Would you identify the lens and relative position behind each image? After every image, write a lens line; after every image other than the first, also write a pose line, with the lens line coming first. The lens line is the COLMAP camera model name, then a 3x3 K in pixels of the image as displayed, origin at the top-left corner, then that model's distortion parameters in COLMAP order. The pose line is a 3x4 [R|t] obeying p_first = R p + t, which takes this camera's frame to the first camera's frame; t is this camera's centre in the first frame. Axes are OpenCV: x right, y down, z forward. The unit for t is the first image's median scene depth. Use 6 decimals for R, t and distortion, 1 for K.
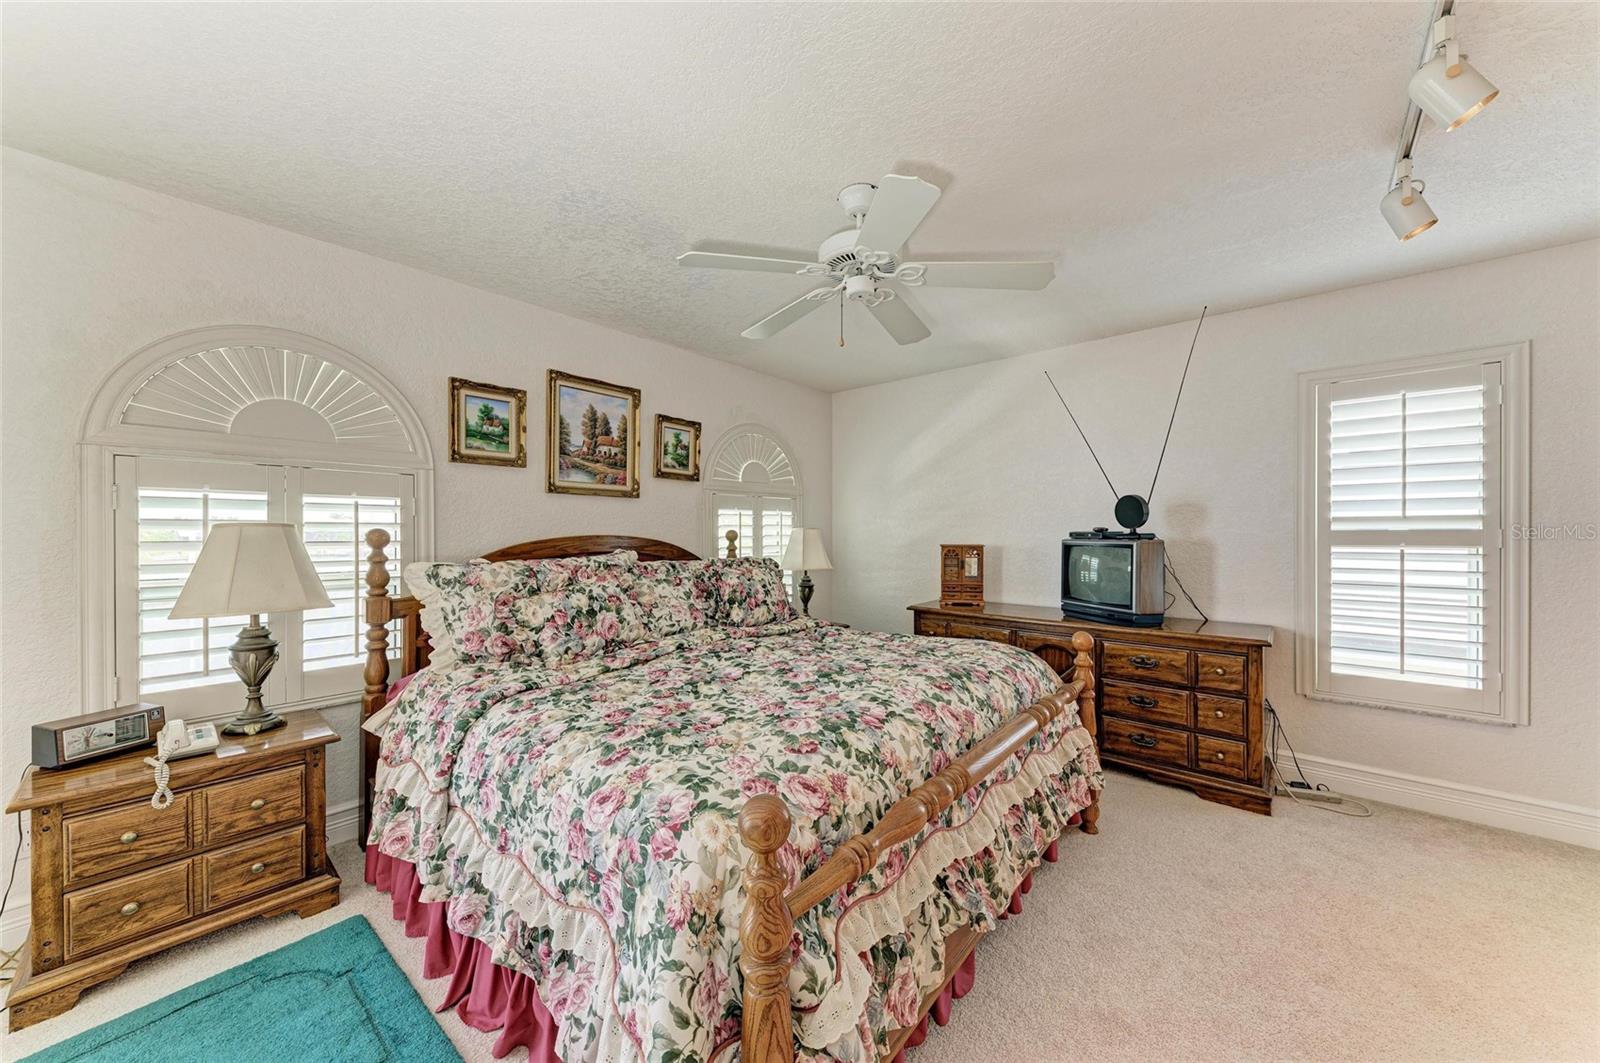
lens RADIAL K [[573.8, 0, 805.6], [0, 573.8, 526.3], [0, 0, 1]] dist [0.002716, 0.000051]
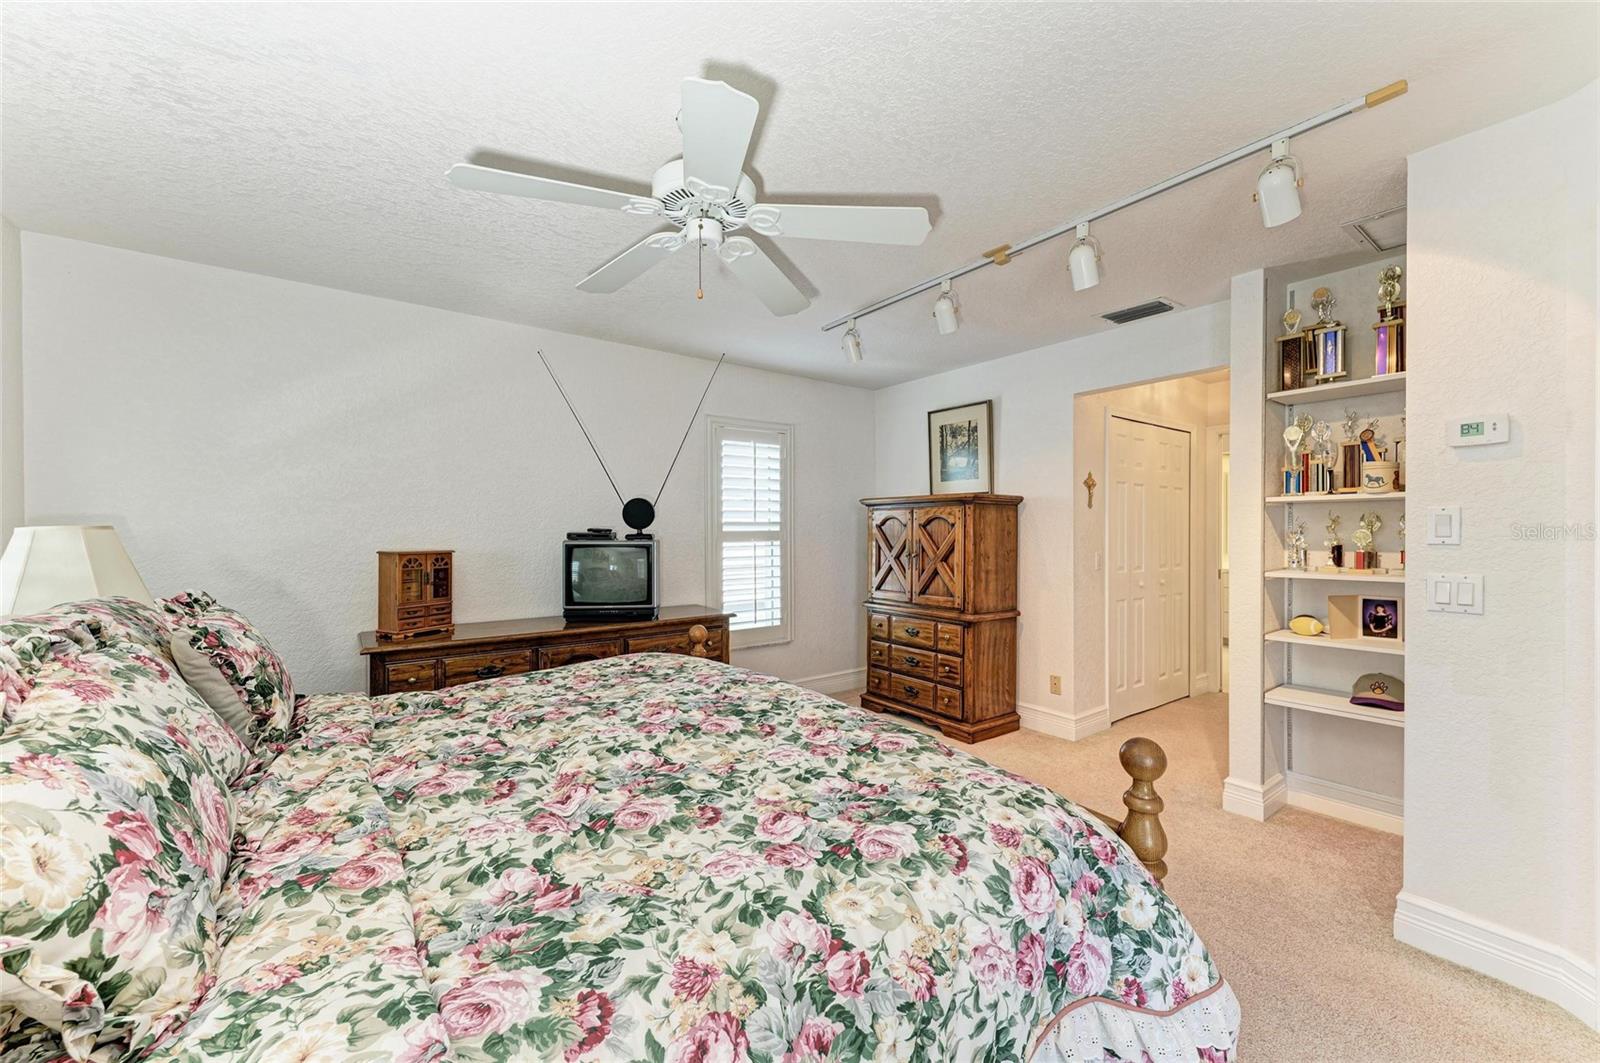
lens RADIAL K [[615.5, 0, 803.4], [0, 615.5, 540.8], [0, 0, 1]] dist [0.011863, 0.000006]
pose [[0.227340, -0.019253, 0.973625, -0.536786], [-0.006211, 0.999756, 0.021220, -0.002219], [-0.973796, -0.010871, 0.227165, 0.483010]]
